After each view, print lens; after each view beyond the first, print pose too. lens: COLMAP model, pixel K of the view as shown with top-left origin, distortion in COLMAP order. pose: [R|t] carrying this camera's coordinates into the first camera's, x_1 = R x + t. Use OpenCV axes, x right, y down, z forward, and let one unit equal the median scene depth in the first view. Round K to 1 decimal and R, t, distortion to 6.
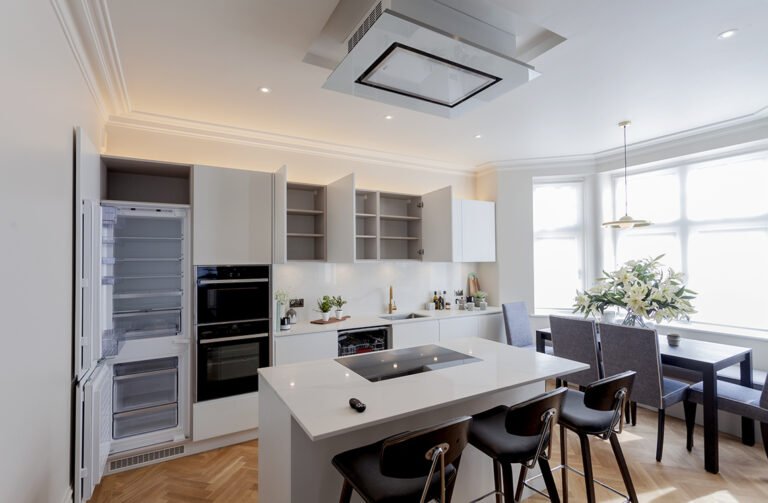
lens RADIAL K [[356.7, 0, 384.0], [0, 356.7, 251.5], [0, 0, 1]] dist [0.002231, 0.001144]
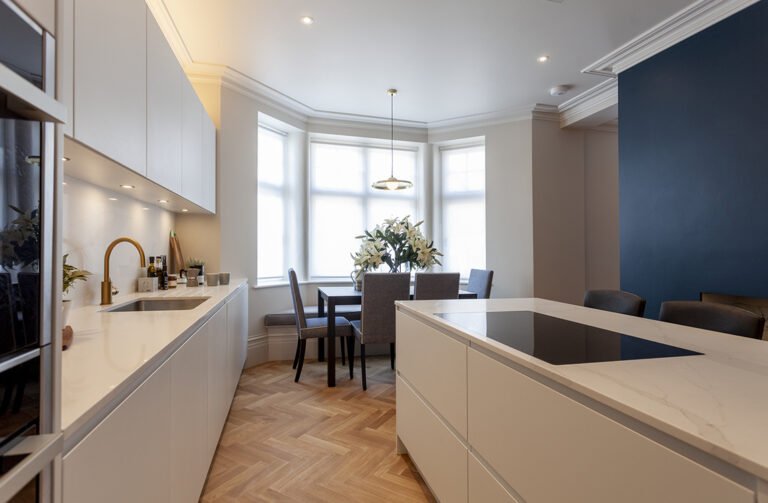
lens RADIAL K [[381.9, 0, 384.0], [0, 381.9, 251.5], [0, 0, 1]] dist [0.000024, 0.000162]
pose [[0.260819, 0.016027, 0.965255, -0.469187], [-0.030939, 0.999487, -0.008236, 0.144727], [-0.964892, -0.027716, 0.261181, 0.766820]]
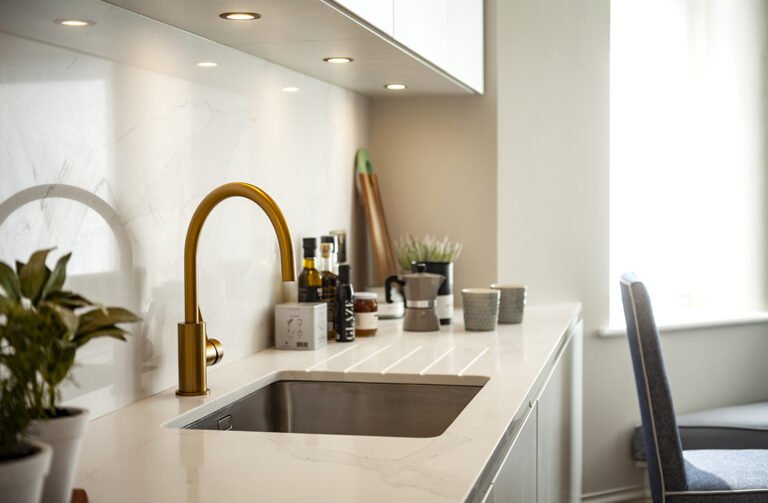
lens RADIAL K [[1175.1, 0, 384.0], [0, 1175.1, 251.5], [0, 0, 1]] dist [0.016803, 0.035755]
pose [[0.674647, -0.022836, 0.737787, -0.365103], [-0.016850, 0.998784, 0.046323, 0.135339], [-0.737948, -0.043684, 0.673442, 0.883425]]
